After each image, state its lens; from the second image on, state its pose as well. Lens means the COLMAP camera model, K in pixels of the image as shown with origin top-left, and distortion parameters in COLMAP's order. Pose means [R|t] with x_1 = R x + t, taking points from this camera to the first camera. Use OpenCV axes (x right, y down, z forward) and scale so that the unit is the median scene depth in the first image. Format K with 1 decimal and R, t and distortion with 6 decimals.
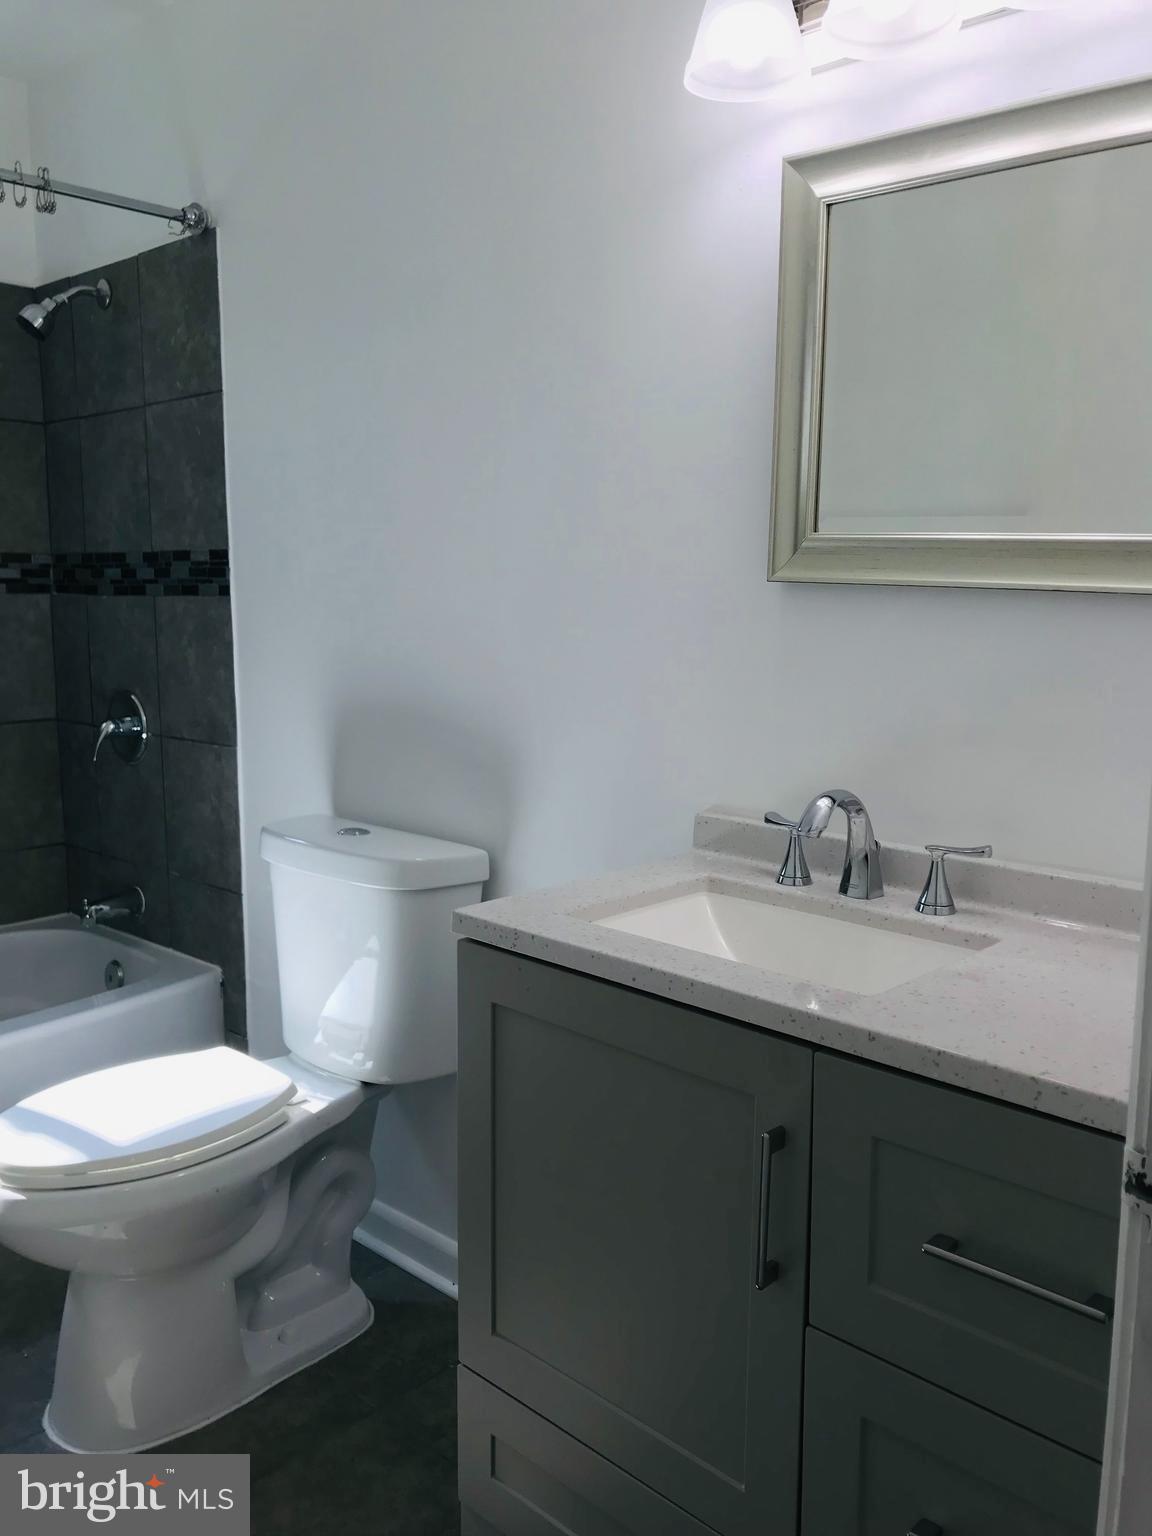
lens RADIAL K [[1256.3, 0, 579.9], [0, 1256.3, 759.8], [0, 0, 1]] dist [0.022810, -0.008728]
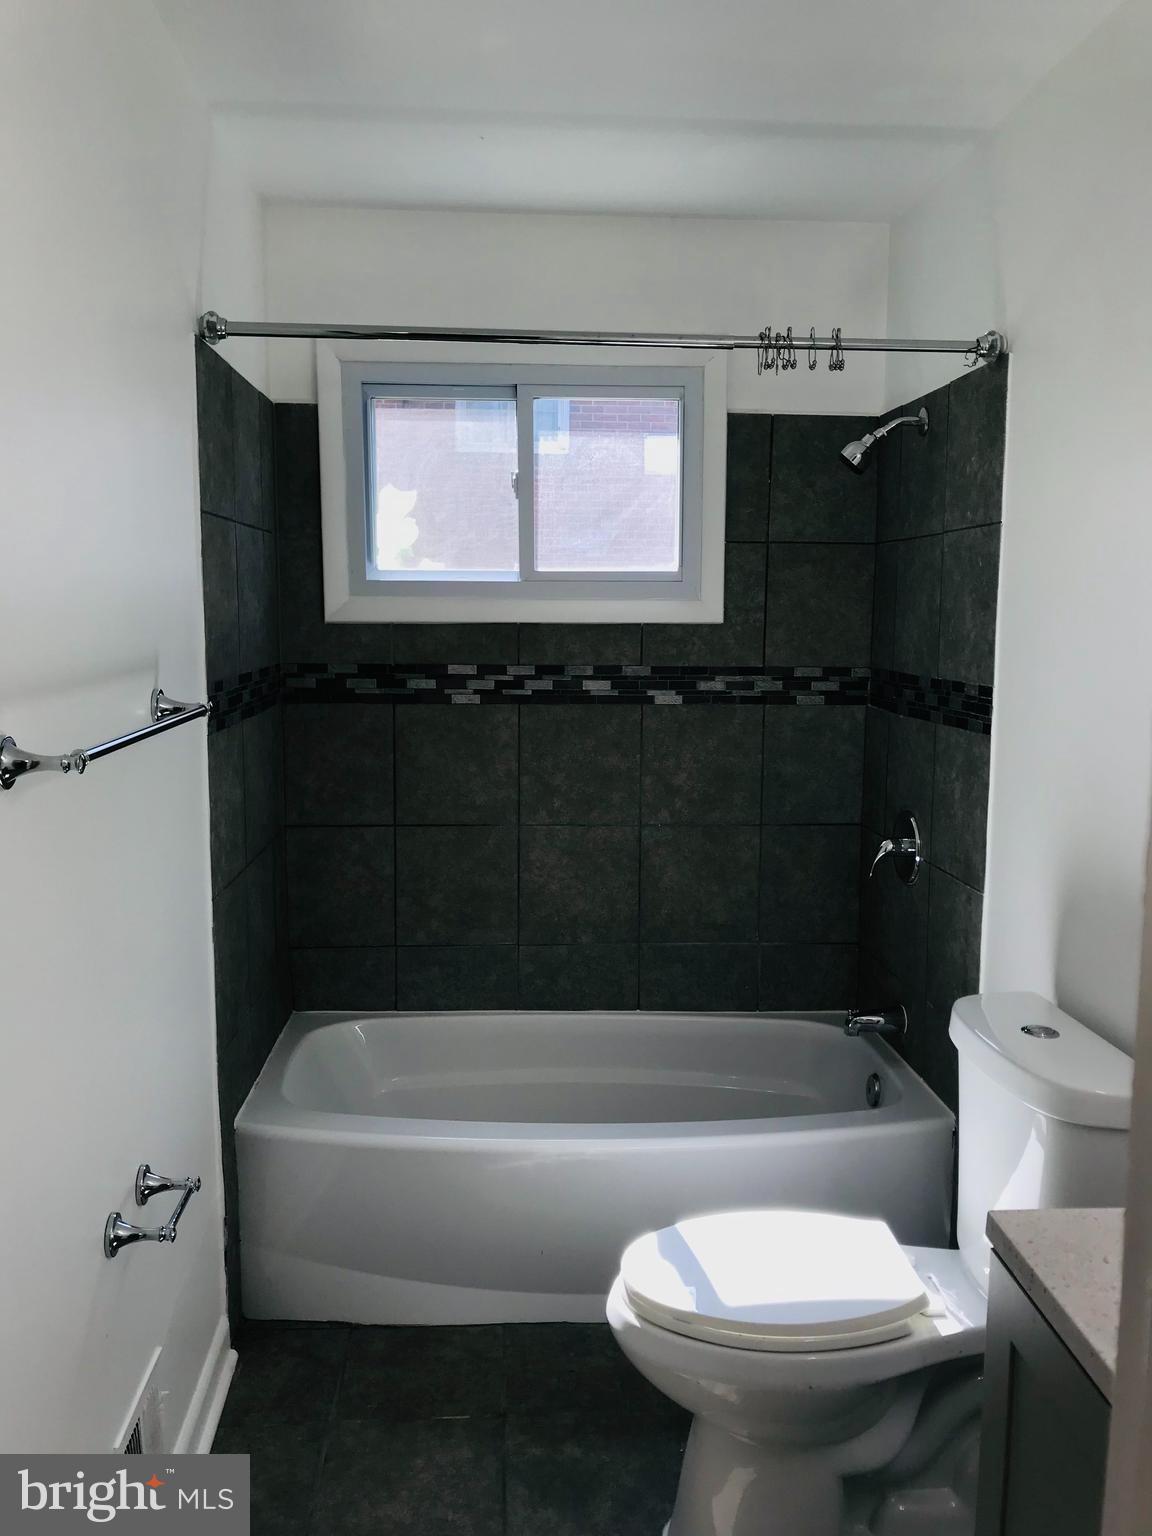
lens RADIAL K [[1256.3, 0, 585.7], [0, 1256.3, 780.0], [0, 0, 1]] dist [0.022810, -0.008728]
pose [[0.742380, 0.090692, -0.663813, 0.120580], [-0.101592, 0.994577, 0.022266, -0.082367], [0.662232, 0.050908, 0.747567, 0.087039]]
